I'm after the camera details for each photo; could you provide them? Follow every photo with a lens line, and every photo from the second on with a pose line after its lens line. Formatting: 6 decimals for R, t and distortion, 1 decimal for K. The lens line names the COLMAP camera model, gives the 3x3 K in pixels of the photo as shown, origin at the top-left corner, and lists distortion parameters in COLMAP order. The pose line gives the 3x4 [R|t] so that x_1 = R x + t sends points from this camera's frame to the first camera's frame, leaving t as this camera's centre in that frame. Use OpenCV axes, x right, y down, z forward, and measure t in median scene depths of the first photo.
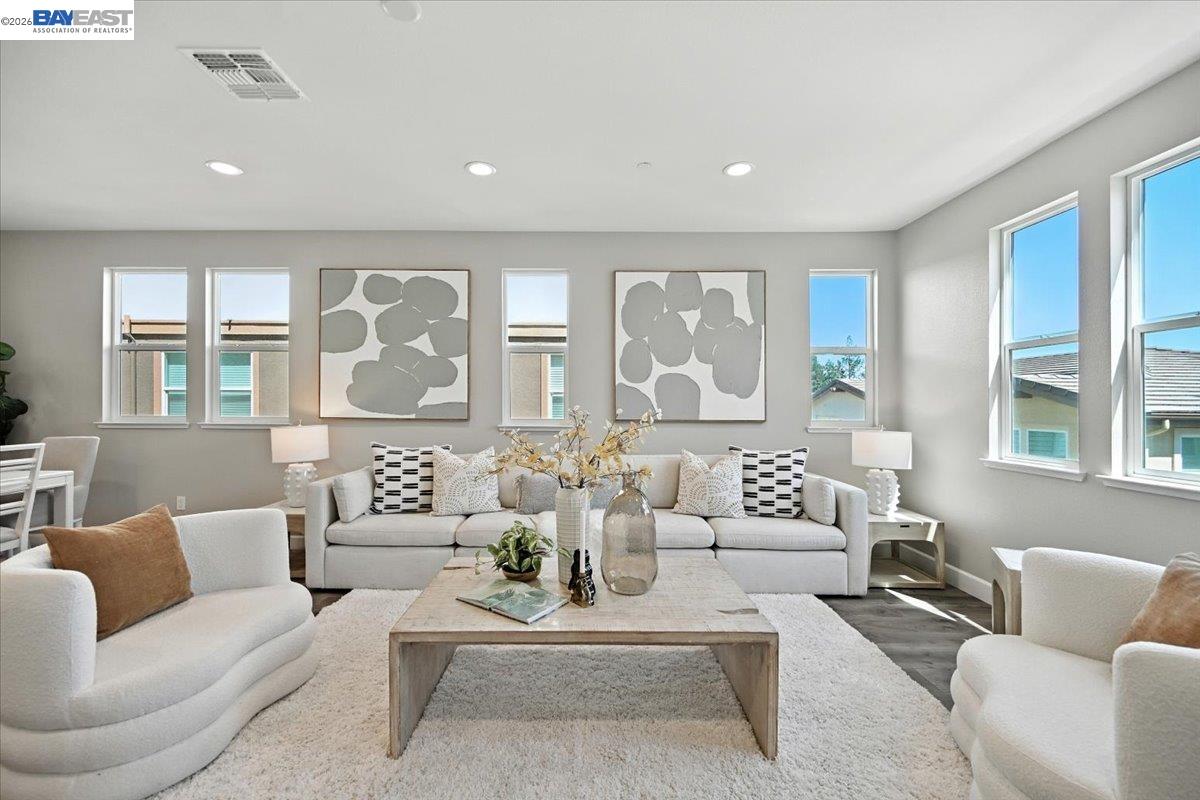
lens RADIAL K [[491.2, 0, 600.0], [0, 491.2, 400.0], [0, 0, 1]] dist [0.001236, 0.000088]
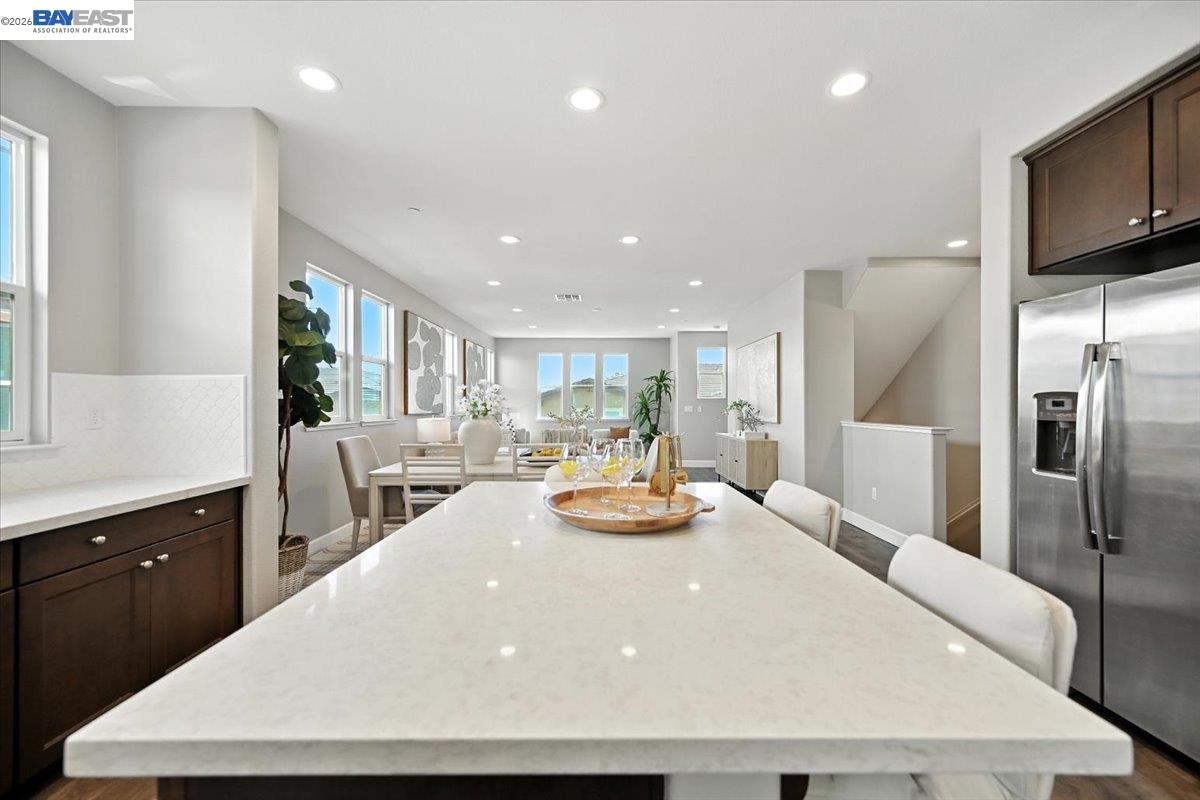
lens RADIAL K [[471.3, 0, 600.0], [0, 471.3, 400.0], [0, 0, 1]] dist [-0.000282, -0.000096]
pose [[0.002132, 0.004550, 0.999987, -1.941647], [-0.003659, 0.999983, -0.004542, -0.001423], [-0.999991, -0.003650, 0.002149, 0.437173]]
